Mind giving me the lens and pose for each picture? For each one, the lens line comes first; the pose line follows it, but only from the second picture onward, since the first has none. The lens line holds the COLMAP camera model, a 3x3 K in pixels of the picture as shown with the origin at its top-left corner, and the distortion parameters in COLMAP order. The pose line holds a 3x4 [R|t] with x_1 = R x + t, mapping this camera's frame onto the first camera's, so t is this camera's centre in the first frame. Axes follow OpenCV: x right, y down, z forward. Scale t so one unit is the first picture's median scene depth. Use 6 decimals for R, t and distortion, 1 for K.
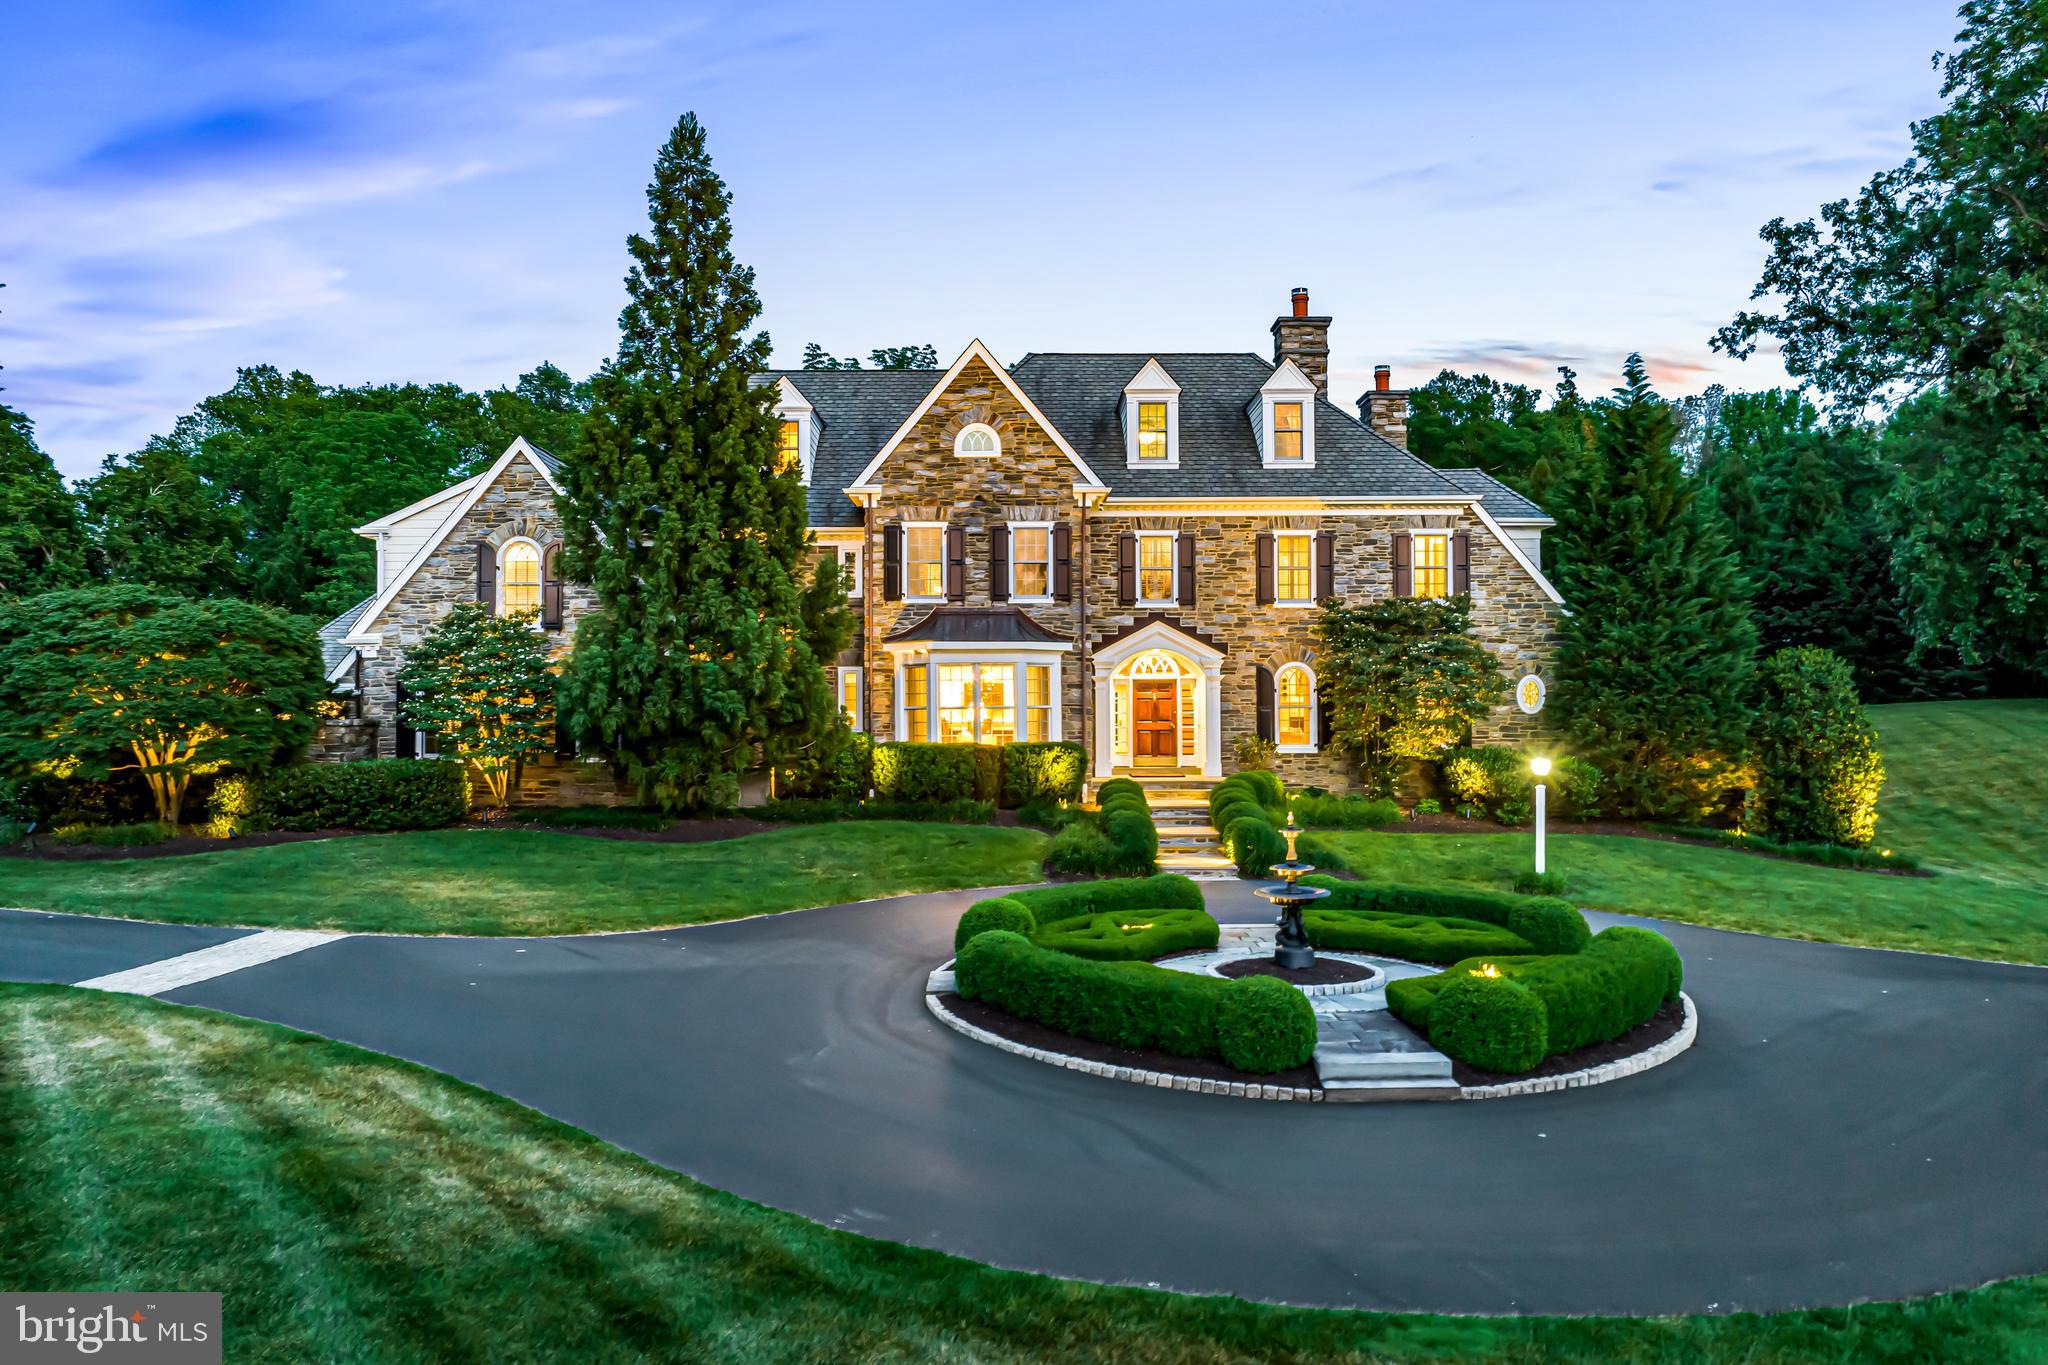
lens RADIAL K [[1445.5, 0, 1028.0], [0, 1445.5, 682.5], [0, 0, 1]] dist [-0.036395, -0.000814]
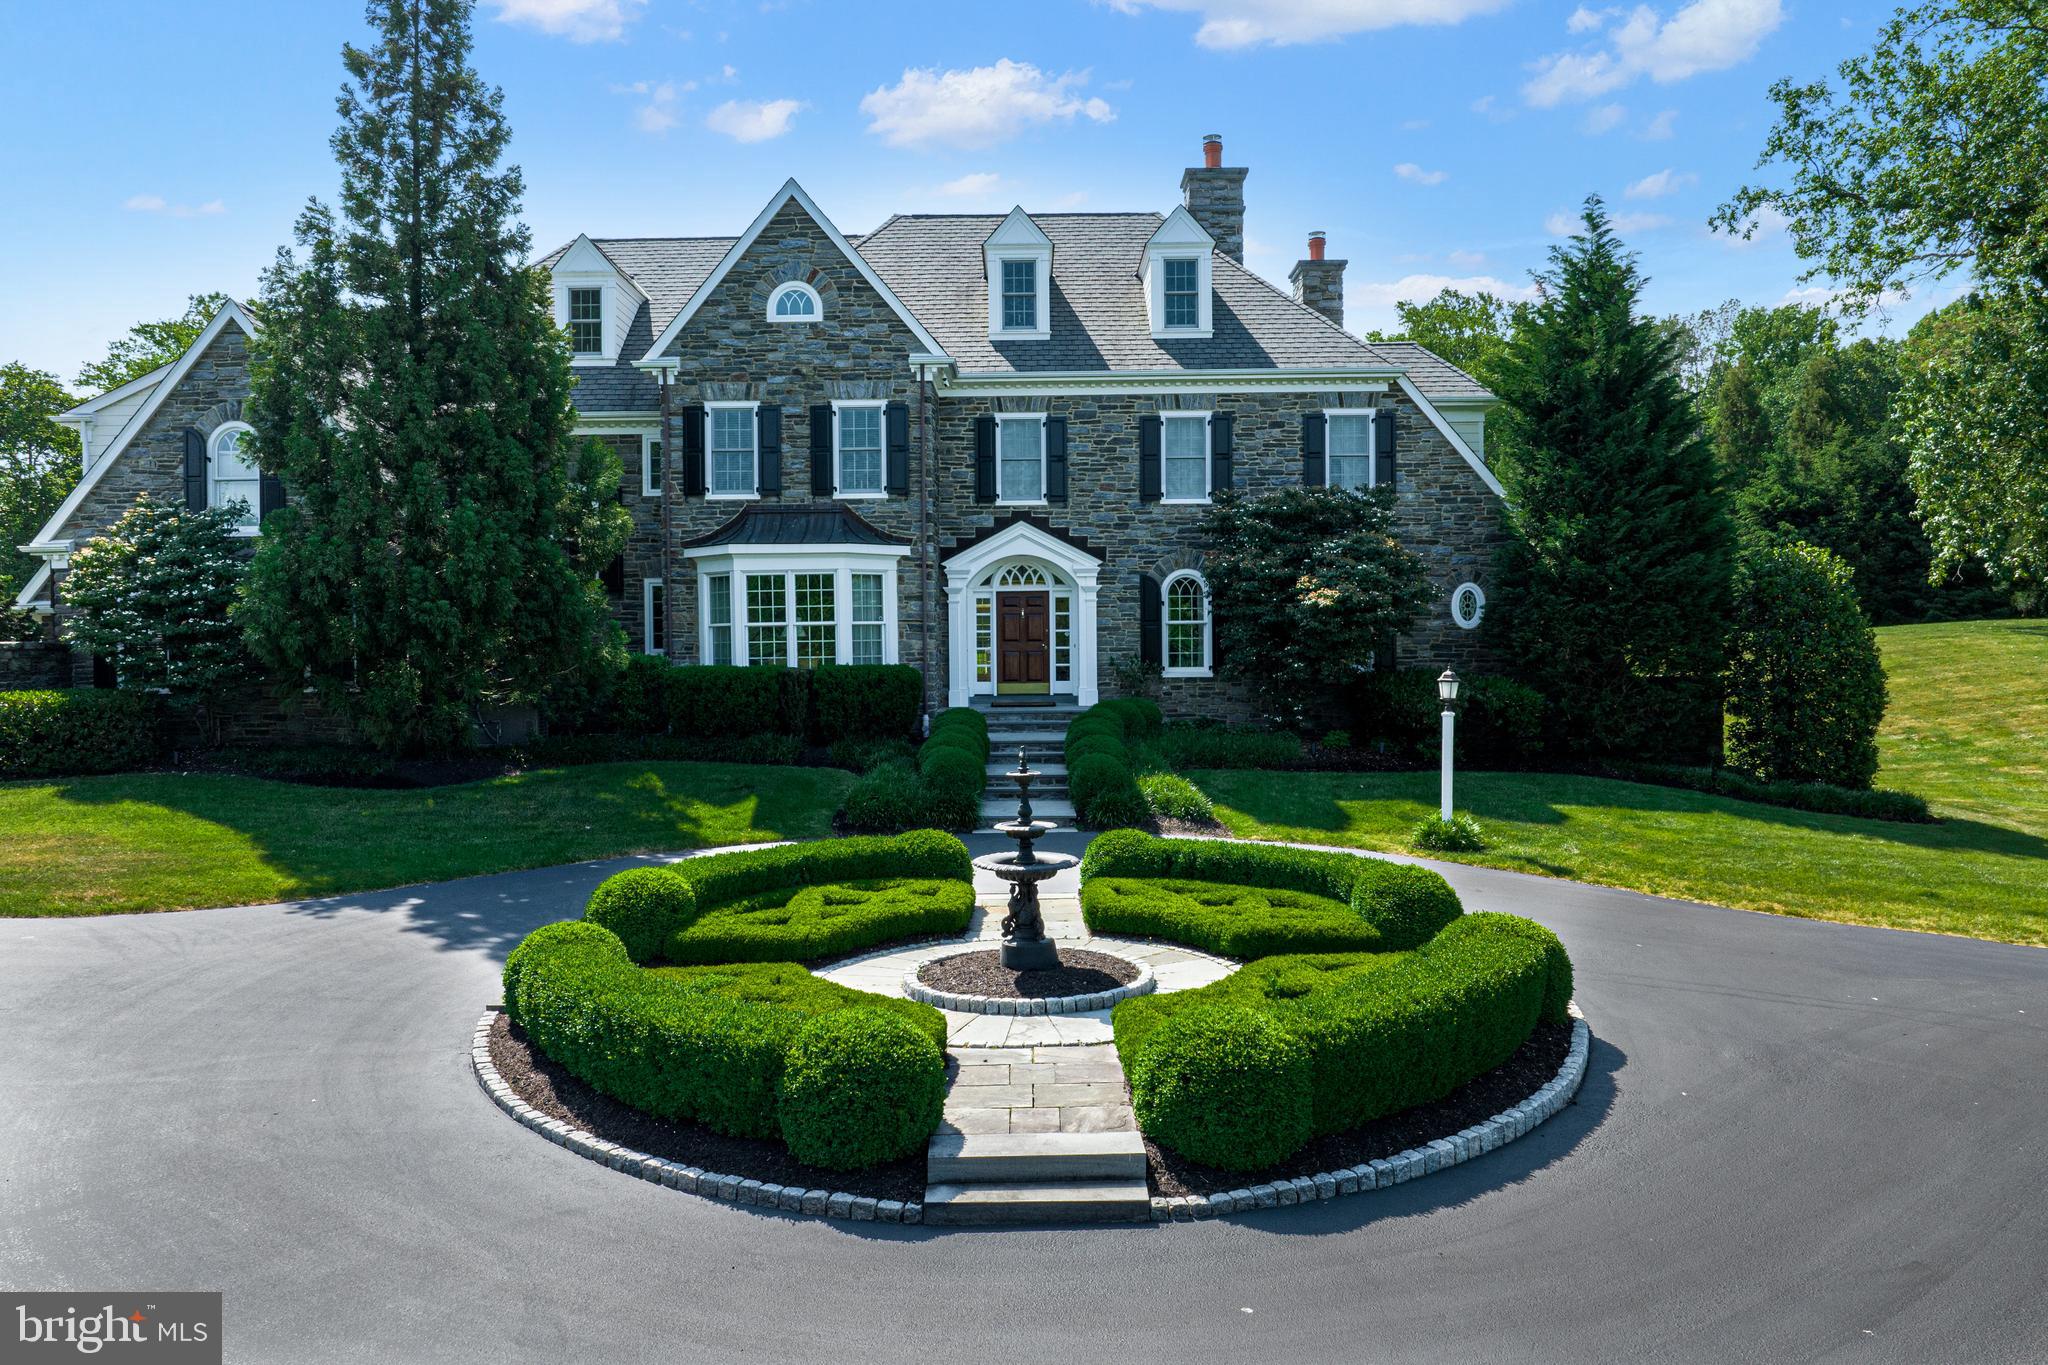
lens RADIAL K [[1439.1, 0, 1028.4], [0, 1439.1, 688.4], [0, 0, 1]] dist [-0.033605, -0.002209]
pose [[0.999933, -0.005795, -0.010007, 0.106279], [0.006272, 0.998816, 0.048242, 0.014934], [0.009716, -0.048301, 0.998786, 0.167921]]
